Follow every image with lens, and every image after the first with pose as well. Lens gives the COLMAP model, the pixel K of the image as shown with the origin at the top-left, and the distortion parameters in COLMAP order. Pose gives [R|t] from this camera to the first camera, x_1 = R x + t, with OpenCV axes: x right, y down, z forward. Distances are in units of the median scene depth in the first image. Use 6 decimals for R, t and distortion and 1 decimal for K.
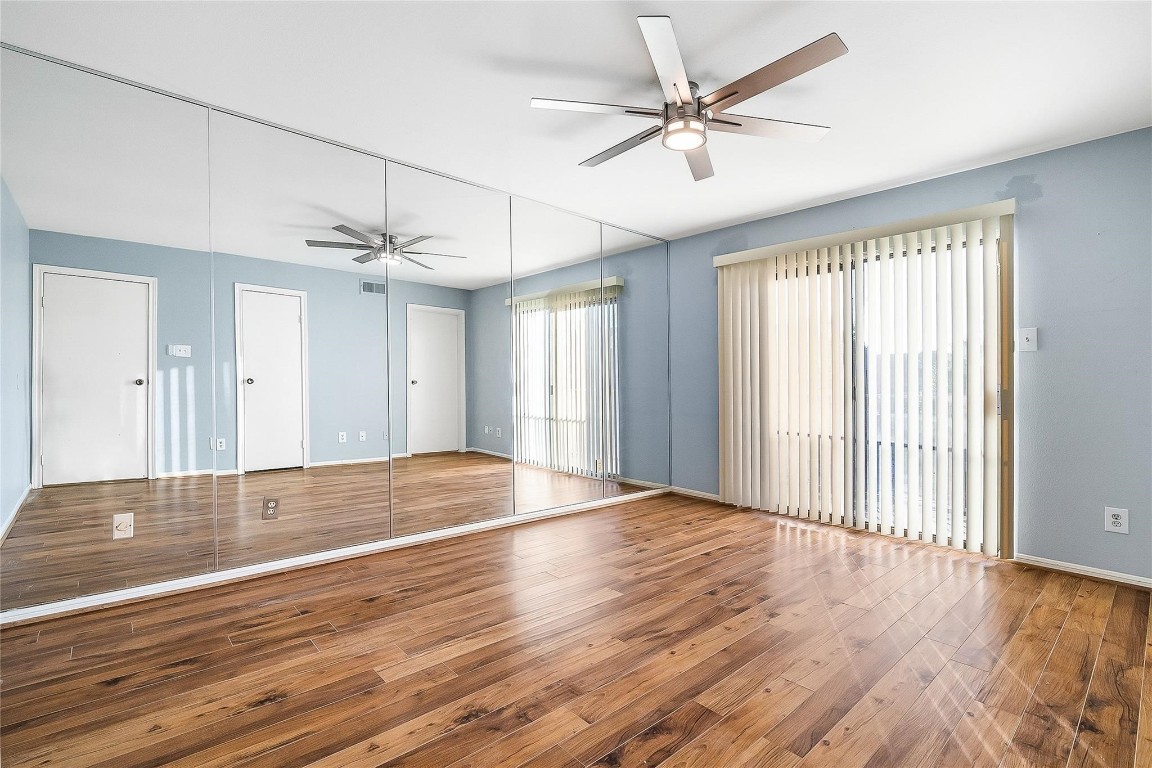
lens RADIAL K [[532.1, 0, 575.1], [0, 532.1, 385.1], [0, 0, 1]] dist [-0.002913, -0.000281]
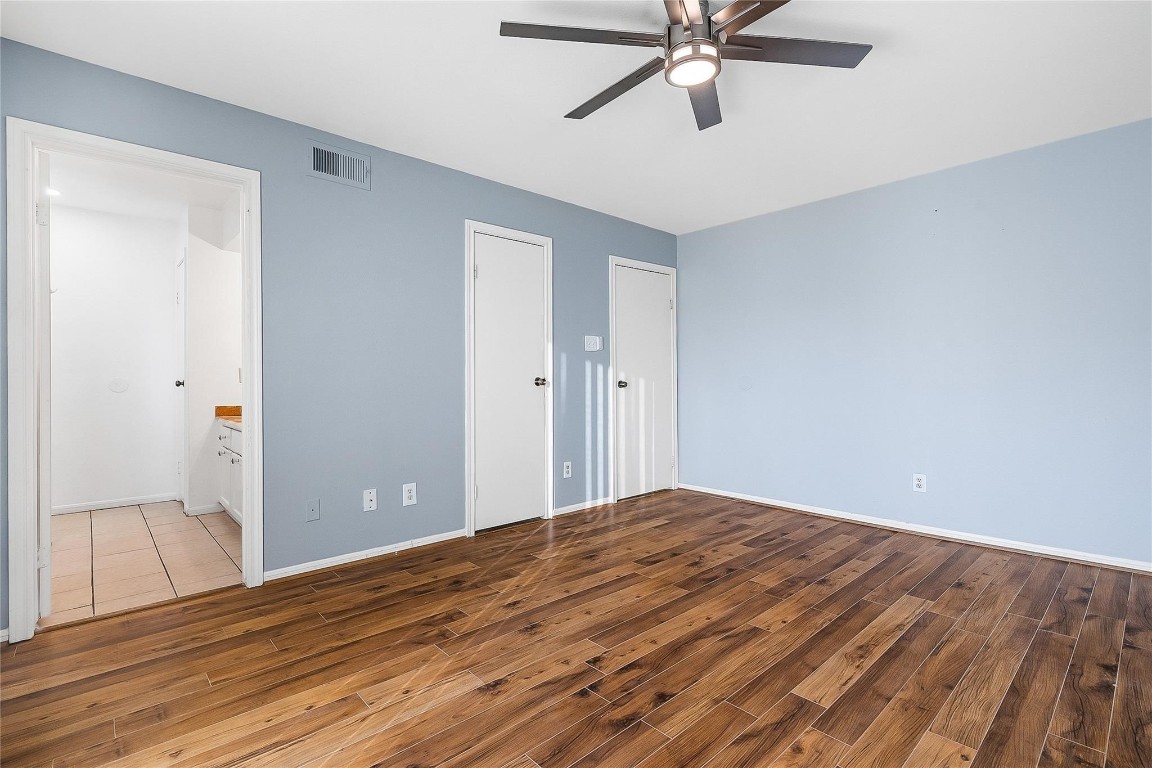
lens RADIAL K [[532.1, 0, 576.3], [0, 532.1, 380.9], [0, 0, 1]] dist [-0.002913, -0.000281]
pose [[-0.999937, -0.009005, -0.006635, 0.481047], [-0.009064, 0.999919, 0.008945, -0.014260], [0.006554, 0.009005, -0.999938, 2.144557]]
